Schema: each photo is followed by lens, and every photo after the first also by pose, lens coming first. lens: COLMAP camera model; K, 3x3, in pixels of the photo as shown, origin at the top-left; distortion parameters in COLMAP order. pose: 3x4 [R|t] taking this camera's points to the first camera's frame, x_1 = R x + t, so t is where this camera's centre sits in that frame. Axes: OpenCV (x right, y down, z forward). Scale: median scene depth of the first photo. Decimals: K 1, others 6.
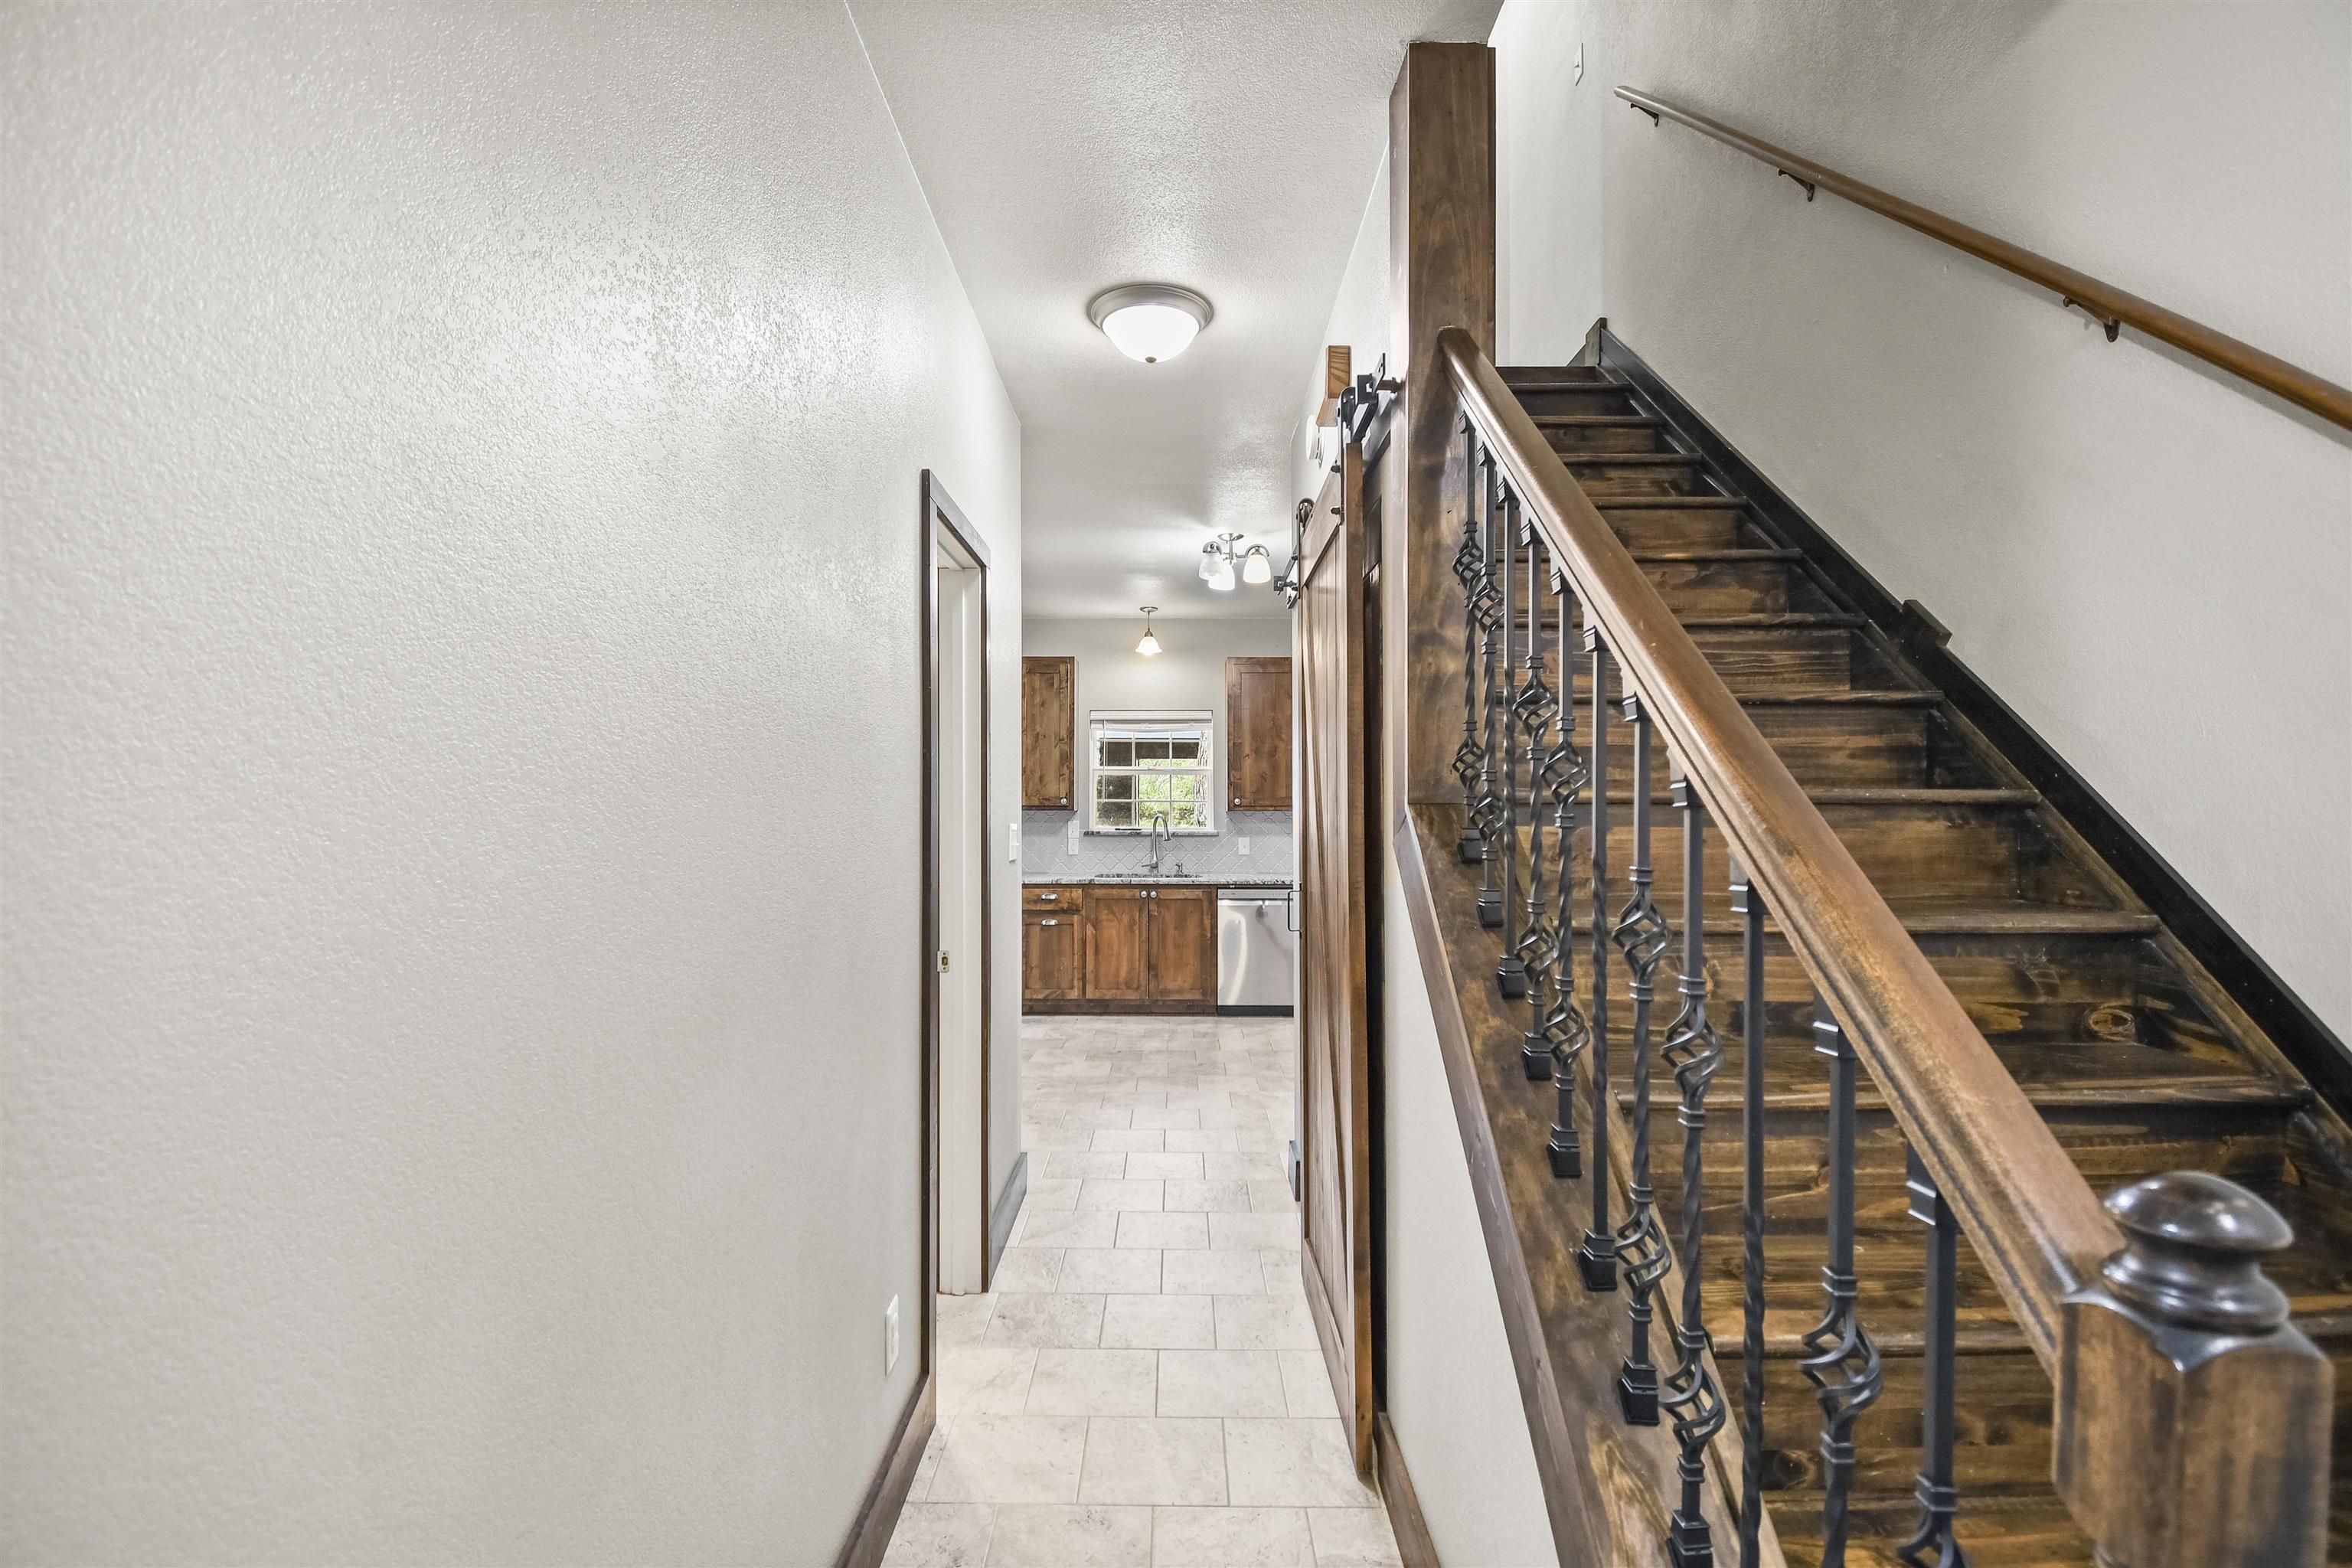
lens RADIAL K [[1046.6, 0, 1176.0], [0, 1046.6, 784.0], [0, 0, 1]] dist [0.021040, -0.027961]
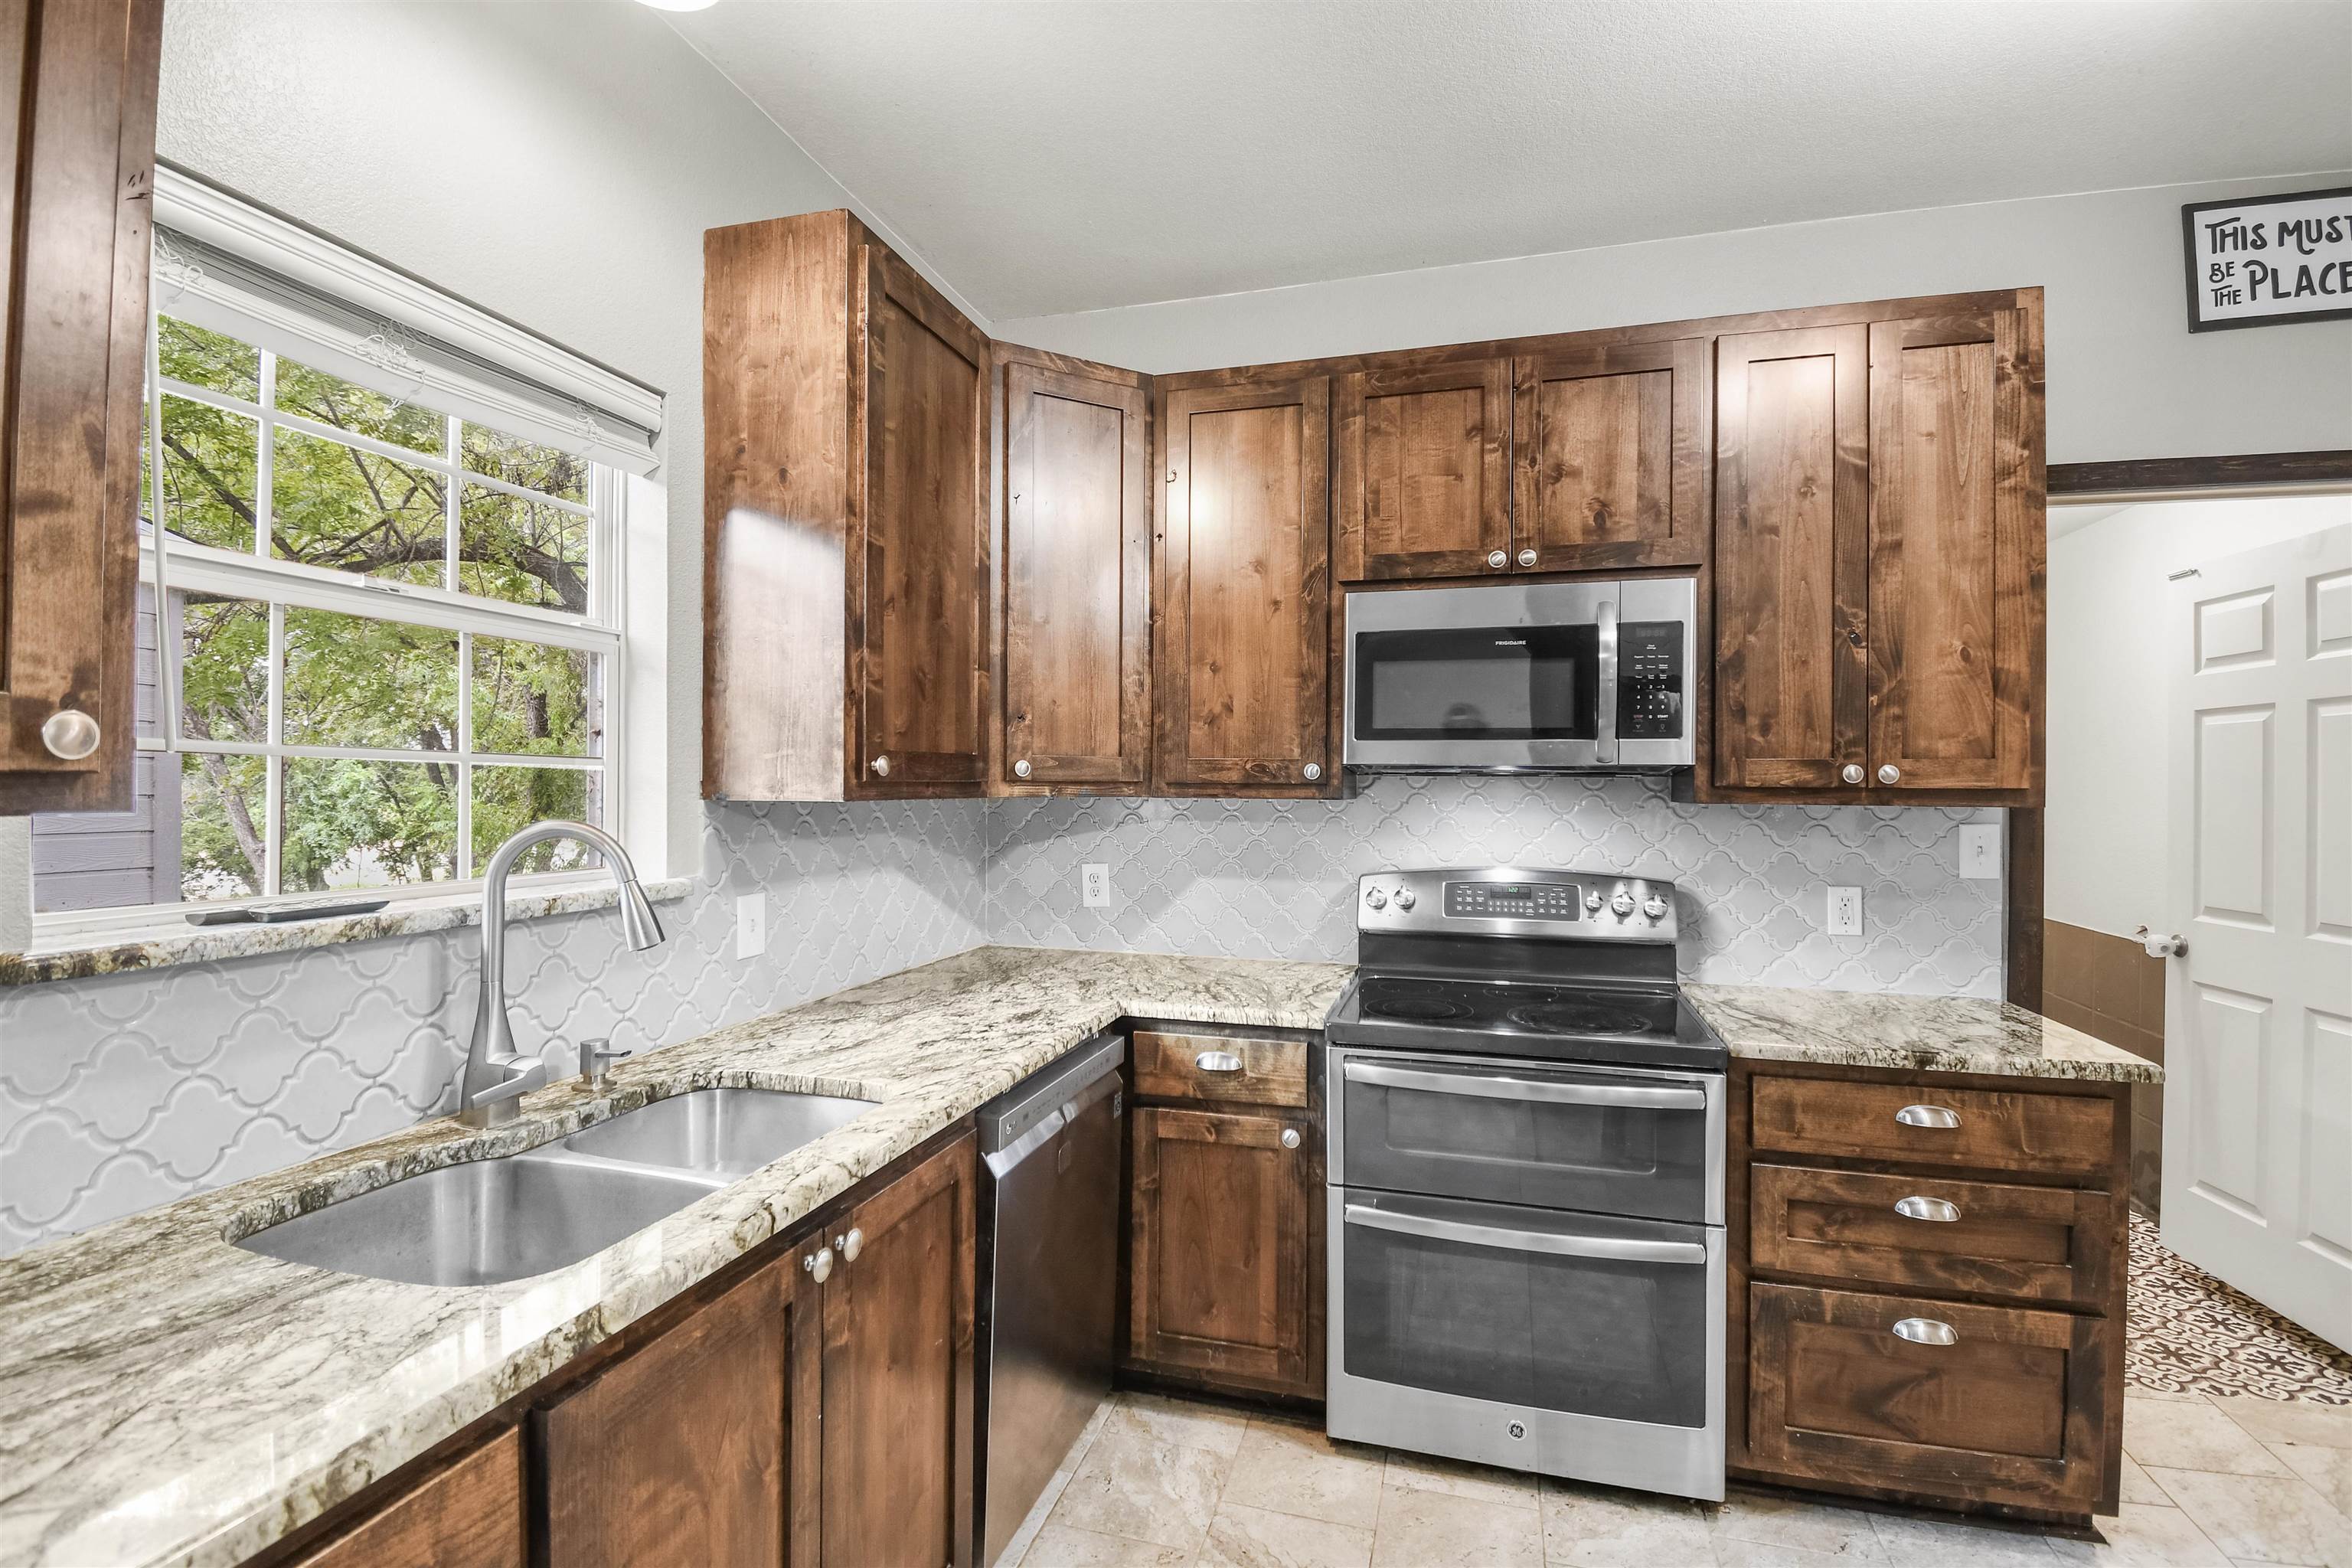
lens RADIAL K [[1046.6, 0, 1176.0], [0, 1046.6, 784.0], [0, 0, 1]] dist [0.021040, -0.027961]
pose [[0.279461, 0.003862, 0.960149, -0.176199], [-0.008859, 0.999960, -0.001444, 0.022265], [-0.960116, -0.008102, 0.279484, 0.849897]]
